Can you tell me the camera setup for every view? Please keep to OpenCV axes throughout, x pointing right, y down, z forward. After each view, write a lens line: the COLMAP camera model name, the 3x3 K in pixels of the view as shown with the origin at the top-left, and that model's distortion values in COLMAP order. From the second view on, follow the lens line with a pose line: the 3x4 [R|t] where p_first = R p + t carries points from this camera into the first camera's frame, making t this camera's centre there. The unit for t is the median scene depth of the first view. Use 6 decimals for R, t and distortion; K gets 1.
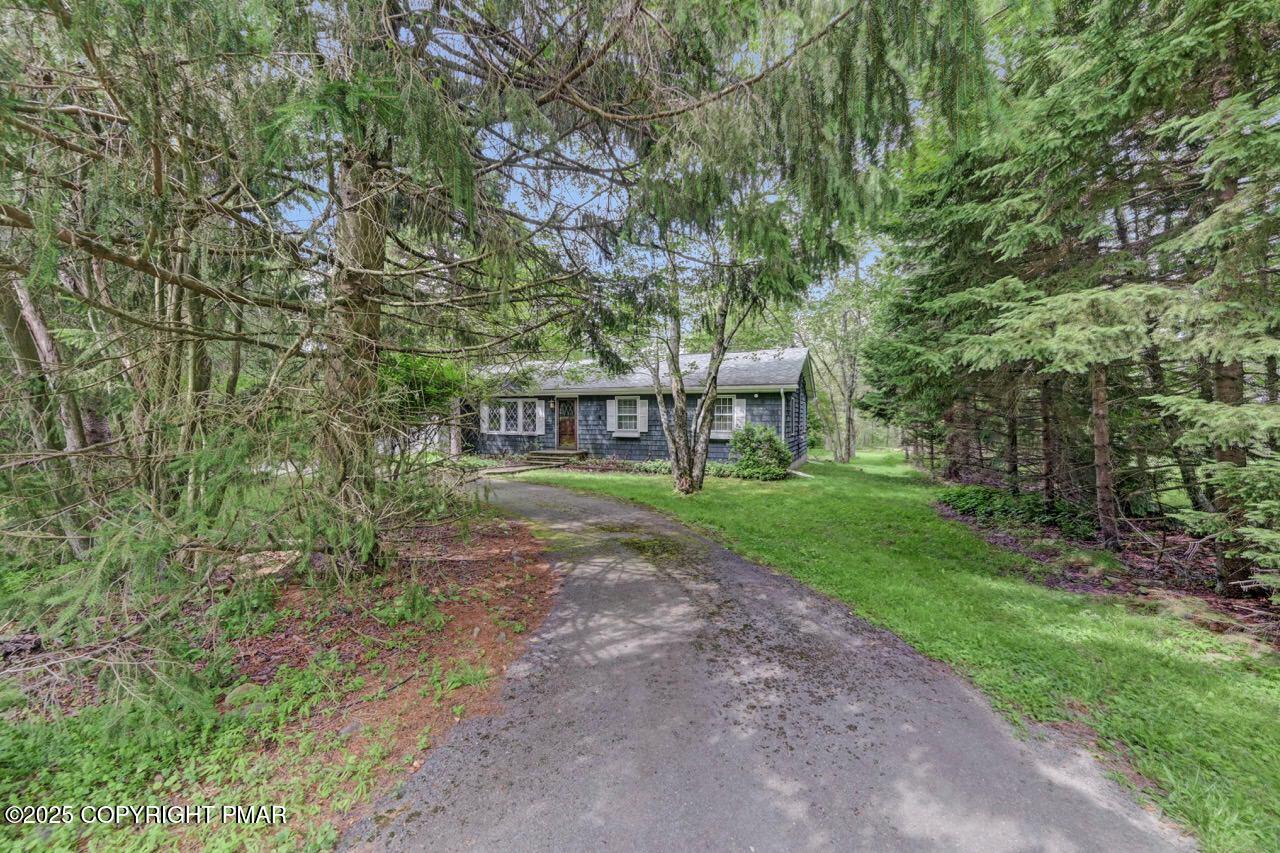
lens RADIAL K [[506.9, 0, 636.3], [0, 506.9, 424.8], [0, 0, 1]] dist [-0.000871, 0.000163]
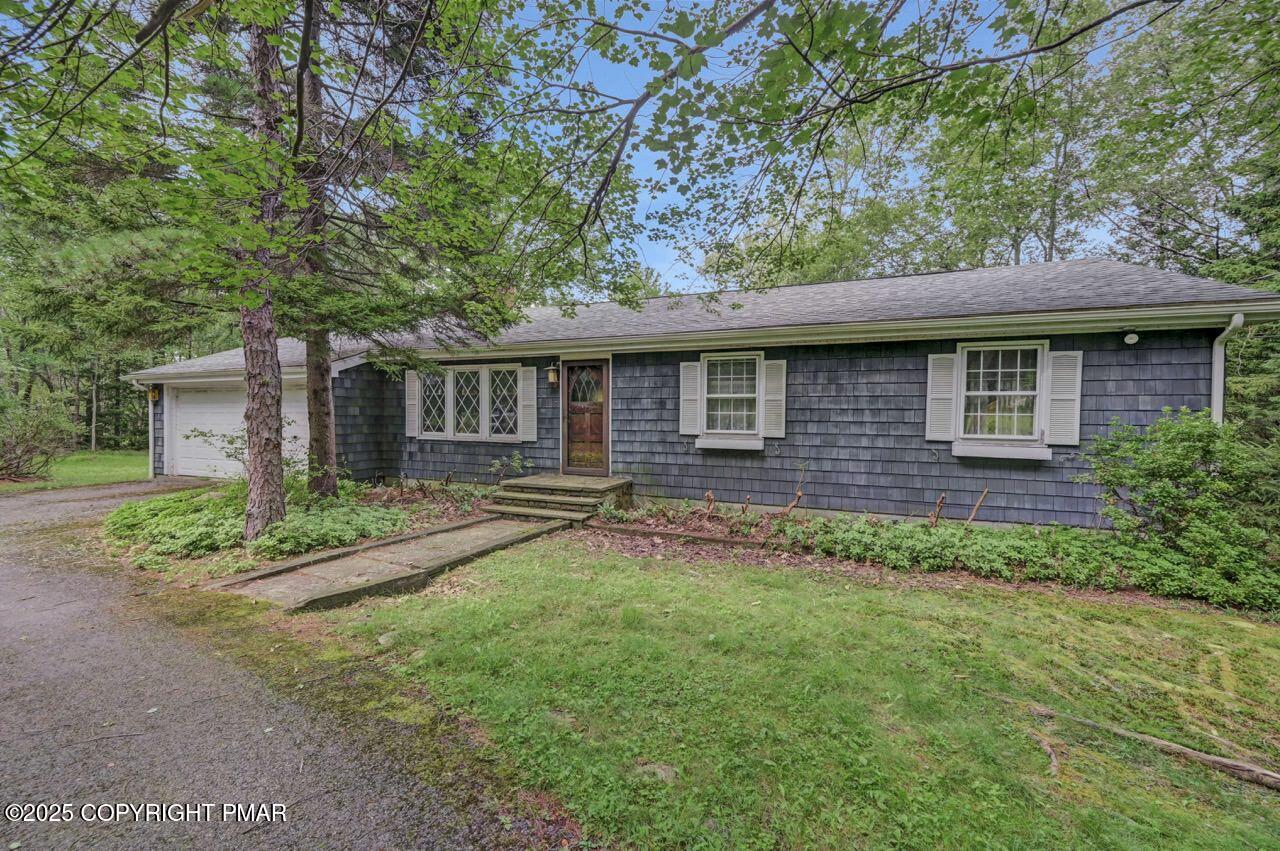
lens RADIAL K [[505.5, 0, 639.3], [0, 505.5, 428.8], [0, 0, 1]] dist [-0.003154, 0.001128]
pose [[0.999904, 0.001174, 0.013826, -0.096068], [-0.001419, 0.999841, 0.017773, -0.000069], [-0.013803, -0.017791, 0.999746, 0.553339]]
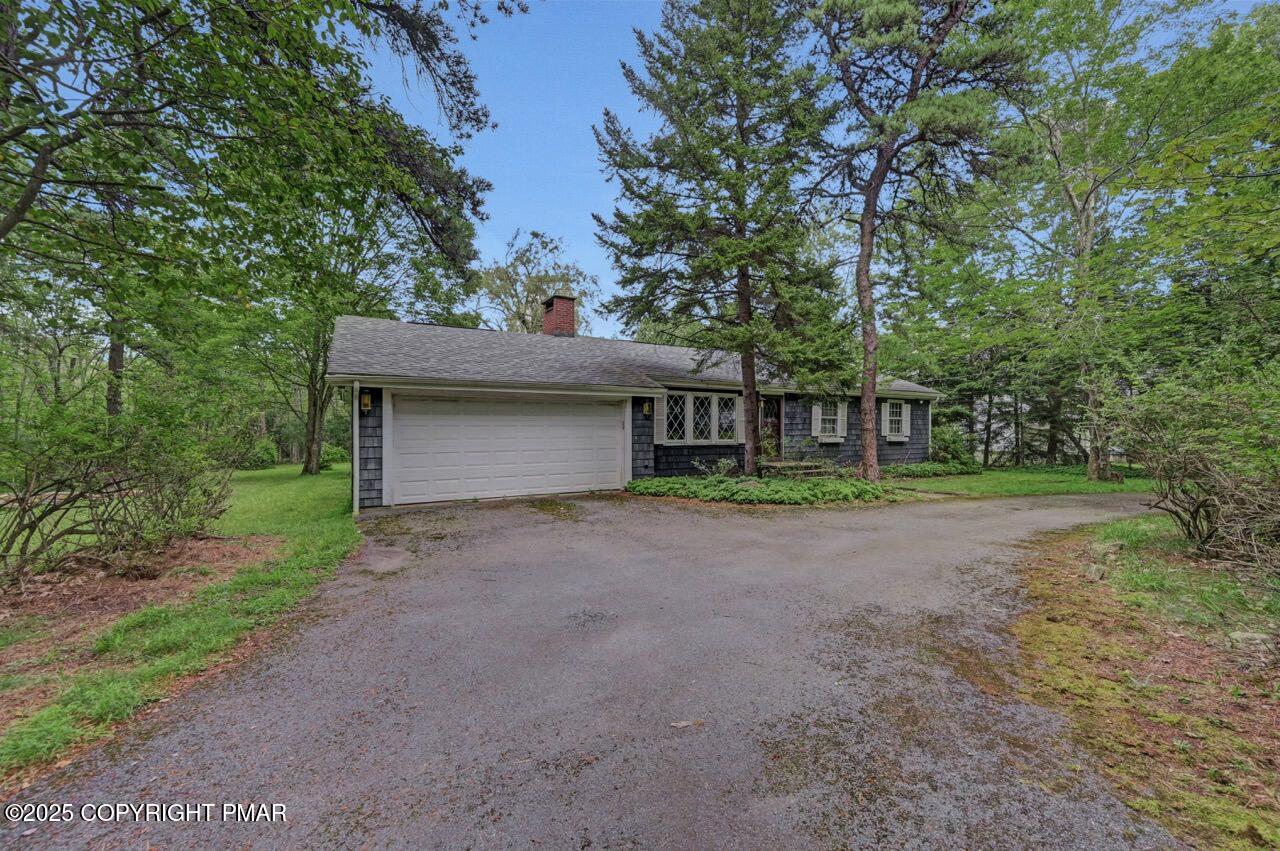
lens RADIAL K [[505.5, 0, 637.8], [0, 505.5, 423.8], [0, 0, 1]] dist [-0.003154, 0.001128]
pose [[0.611243, -0.000754, 0.791443, -0.892426], [0.003194, 0.999994, -0.001515, -0.008338], [-0.791437, 0.003454, 0.611241, 0.691812]]
